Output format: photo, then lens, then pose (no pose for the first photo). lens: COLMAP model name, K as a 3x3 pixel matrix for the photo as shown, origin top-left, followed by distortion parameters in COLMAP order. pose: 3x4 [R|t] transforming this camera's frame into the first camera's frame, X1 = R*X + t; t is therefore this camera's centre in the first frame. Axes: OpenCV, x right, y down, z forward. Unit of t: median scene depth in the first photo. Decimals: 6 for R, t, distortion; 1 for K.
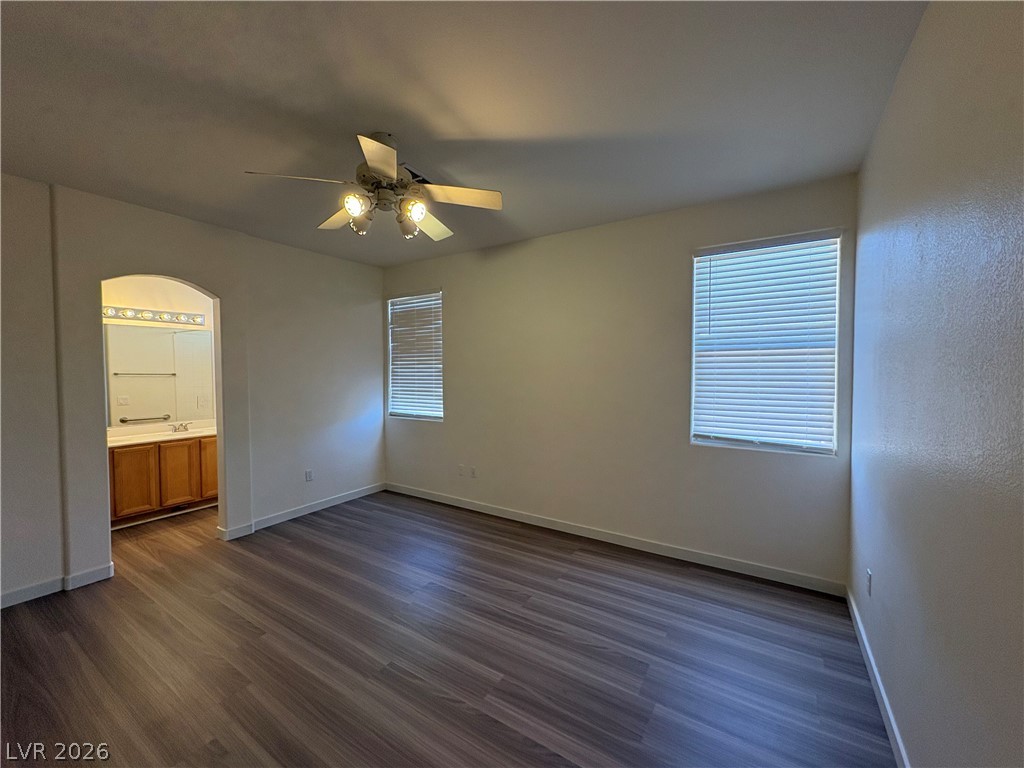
lens RADIAL K [[407.5, 0, 512.0], [0, 407.5, 384.0], [0, 0, 1]] dist [0.000890, 0.000091]
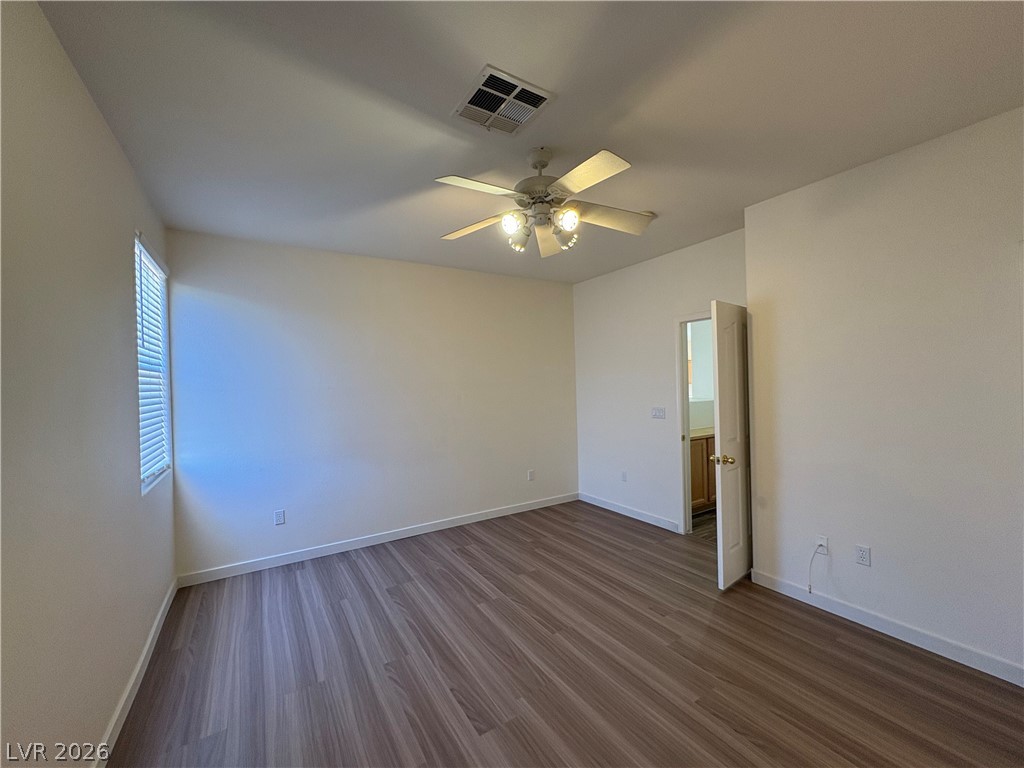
lens RADIAL K [[407.9, 0, 512.0], [0, 407.9, 384.0], [0, 0, 1]] dist [-0.000903, -0.000222]
pose [[-0.901879, 0.023439, 0.431351, -0.653893], [0.040580, 0.998708, 0.030577, -0.063882], [-0.430078, 0.045081, -0.901666, 1.905990]]
